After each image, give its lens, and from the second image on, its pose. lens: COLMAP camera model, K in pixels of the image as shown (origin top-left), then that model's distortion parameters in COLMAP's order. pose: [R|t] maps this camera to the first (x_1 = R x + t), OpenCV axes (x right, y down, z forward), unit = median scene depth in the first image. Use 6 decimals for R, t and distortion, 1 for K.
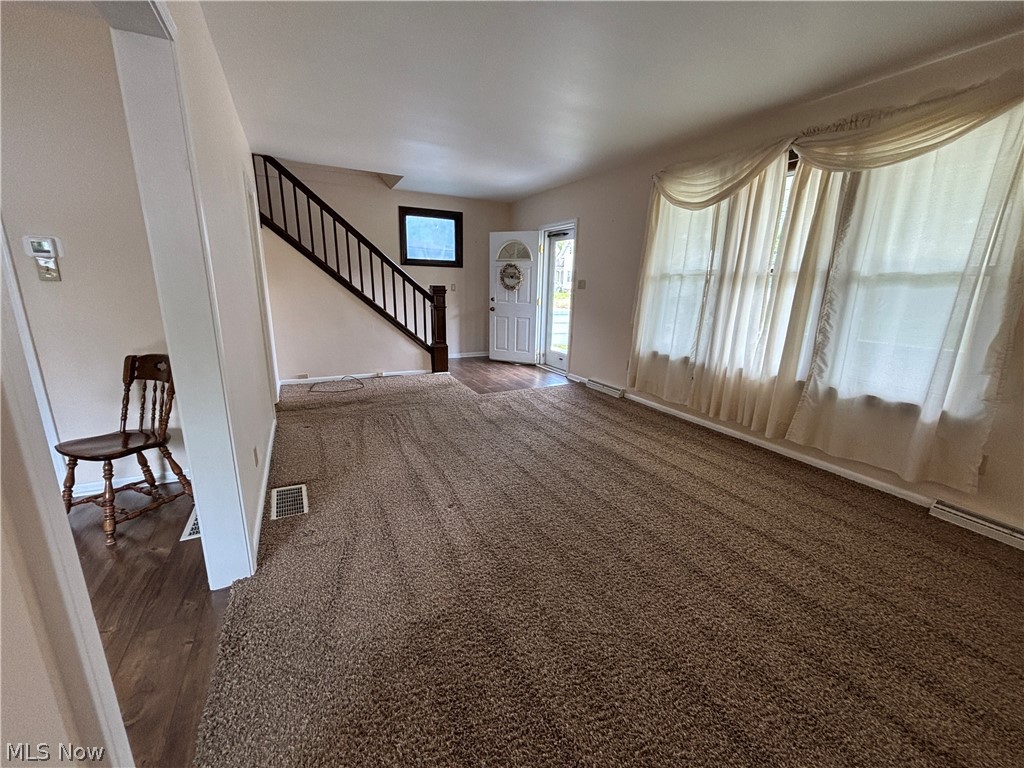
lens RADIAL K [[408.7, 0, 511.2], [0, 408.7, 385.9], [0, 0, 1]] dist [0.053383, -0.000161]
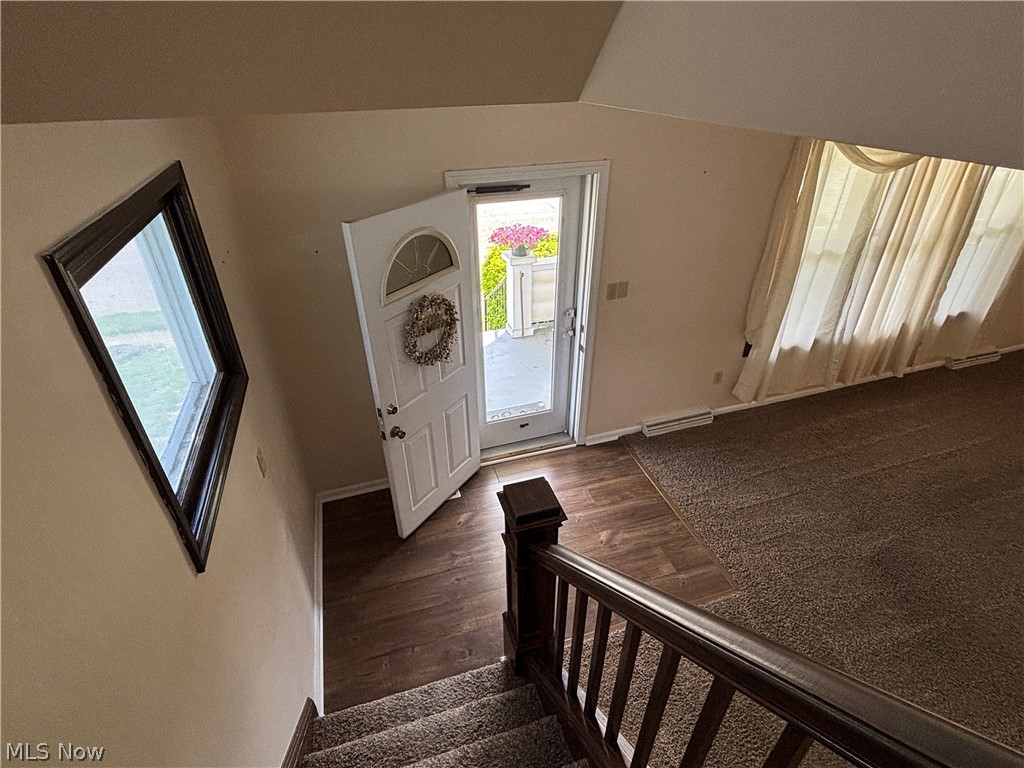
lens RADIAL K [[521.9, 0, 504.3], [0, 521.9, 381.8], [0, 0, 1]] dist [0.036926, -0.055483]
pose [[0.172116, -0.546700, 0.819448, -0.383059], [0.260619, 0.827492, 0.497327, -0.435881], [-0.949976, 0.127966, 0.284906, 0.816511]]
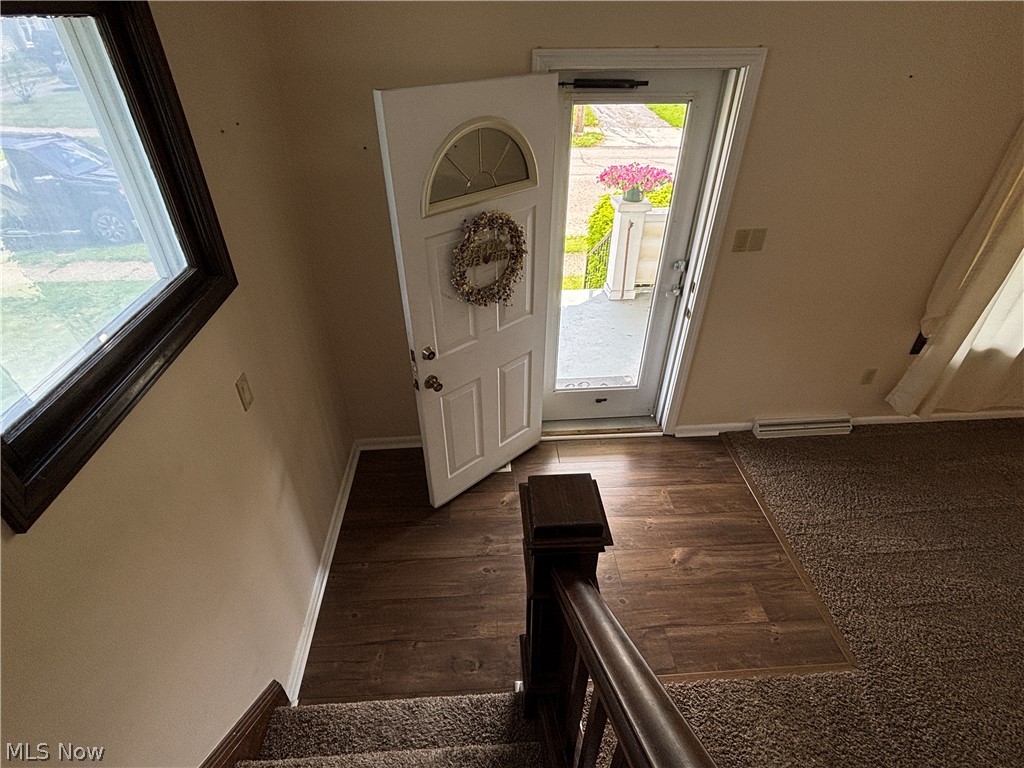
lens RADIAL K [[521.9, 0, 504.3], [0, 521.9, 381.8], [0, 0, 1]] dist [0.036926, -0.055483]
pose [[0.399472, -0.553257, 0.730979, -0.299490], [0.239214, 0.832646, 0.499478, -0.370536], [-0.884985, -0.024667, 0.464965, 0.823667]]
